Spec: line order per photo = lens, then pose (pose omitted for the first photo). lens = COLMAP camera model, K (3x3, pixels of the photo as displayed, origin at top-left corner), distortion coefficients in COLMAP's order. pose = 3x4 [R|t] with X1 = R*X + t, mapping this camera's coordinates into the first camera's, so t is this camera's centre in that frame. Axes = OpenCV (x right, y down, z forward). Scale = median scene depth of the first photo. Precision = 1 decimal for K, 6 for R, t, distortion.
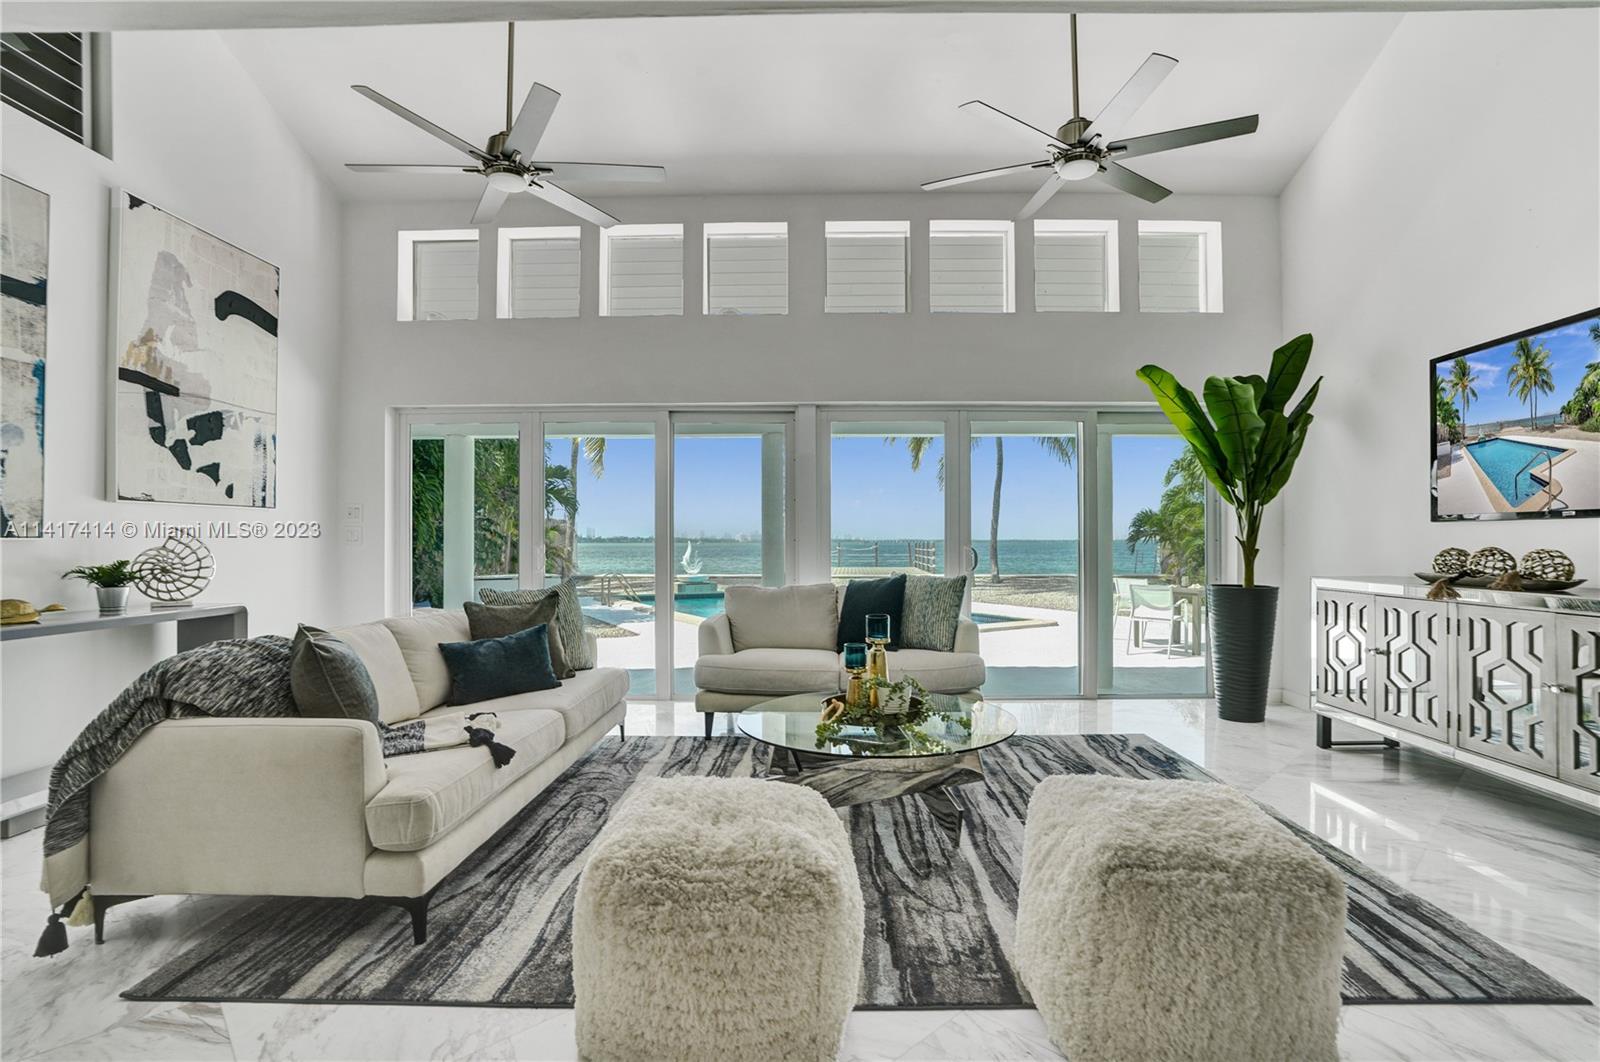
lens RADIAL K [[737.7, 0, 796.4], [0, 737.7, 539.6], [0, 0, 1]] dist [-0.034537, 0.009809]
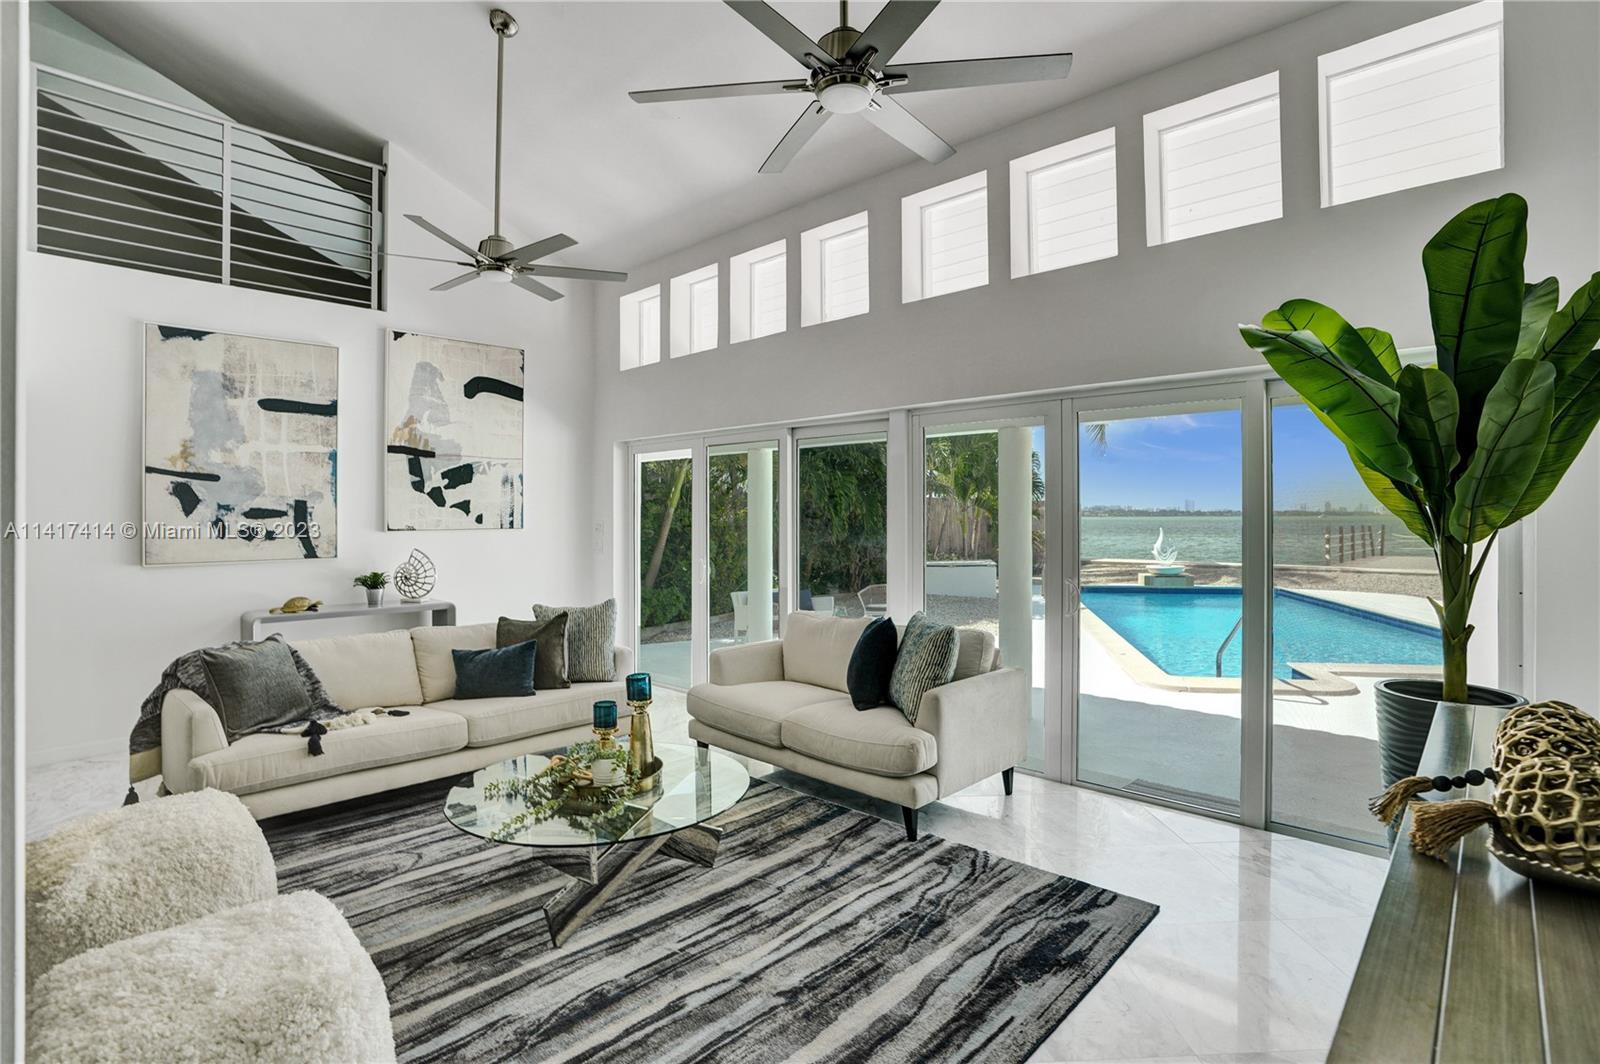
lens RADIAL K [[757.9, 0, 805.1], [0, 757.9, 517.3], [0, 0, 1]] dist [-0.026123, -0.000669]
pose [[0.755291, -0.000913, -0.655388, 0.727413], [0.003963, 0.999987, 0.003175, -0.080007], [0.655377, -0.004995, 0.755285, 0.341376]]
